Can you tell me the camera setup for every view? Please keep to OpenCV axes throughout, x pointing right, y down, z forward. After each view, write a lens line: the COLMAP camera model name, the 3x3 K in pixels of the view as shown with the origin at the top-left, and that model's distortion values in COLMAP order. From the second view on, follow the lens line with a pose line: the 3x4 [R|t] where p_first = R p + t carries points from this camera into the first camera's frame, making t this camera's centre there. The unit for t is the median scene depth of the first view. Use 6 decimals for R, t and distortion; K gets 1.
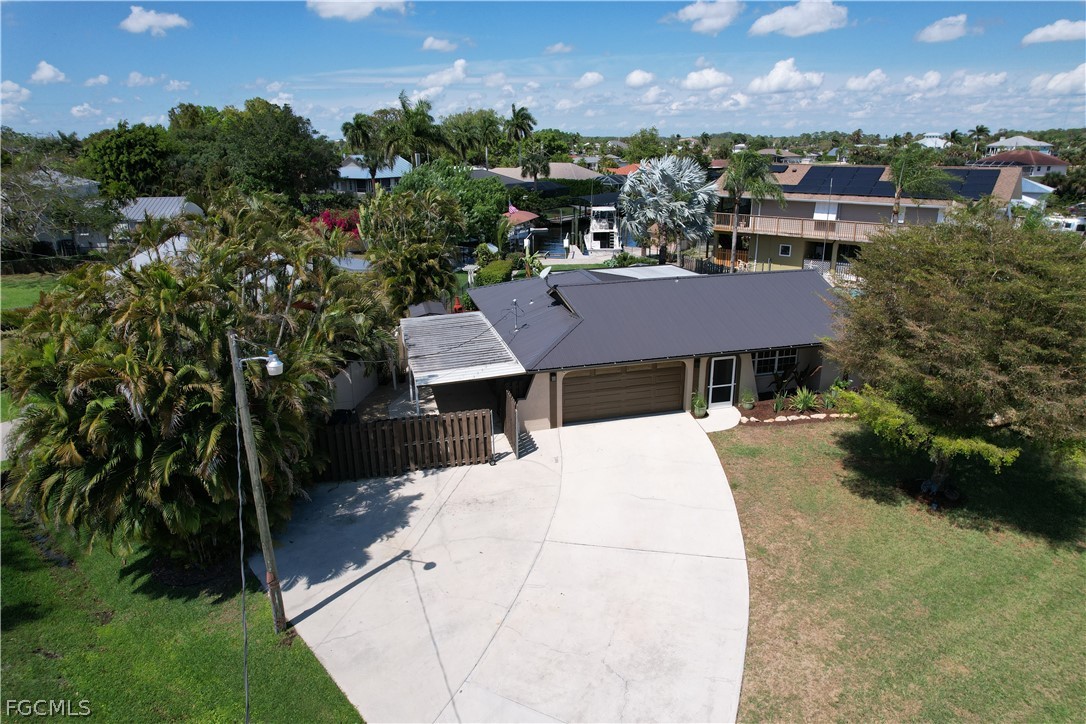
lens RADIAL K [[694.9, 0, 549.4], [0, 694.9, 366.9], [0, 0, 1]] dist [-0.073614, 0.060771]
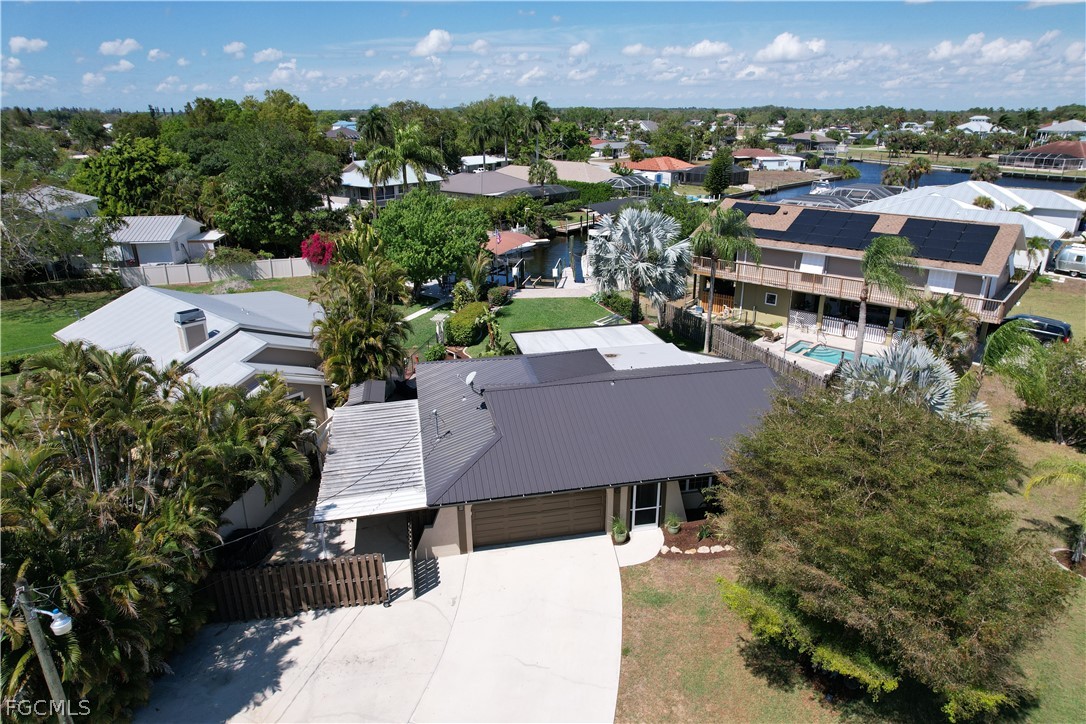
lens RADIAL K [[694.9, 0, 549.4], [0, 694.9, 366.9], [0, 0, 1]] dist [-0.073614, 0.060771]
pose [[0.998603, 0.022574, -0.047766, 0.165632], [-0.020688, 0.999001, 0.039620, -0.213296], [0.048613, -0.038576, 0.998072, 0.050756]]
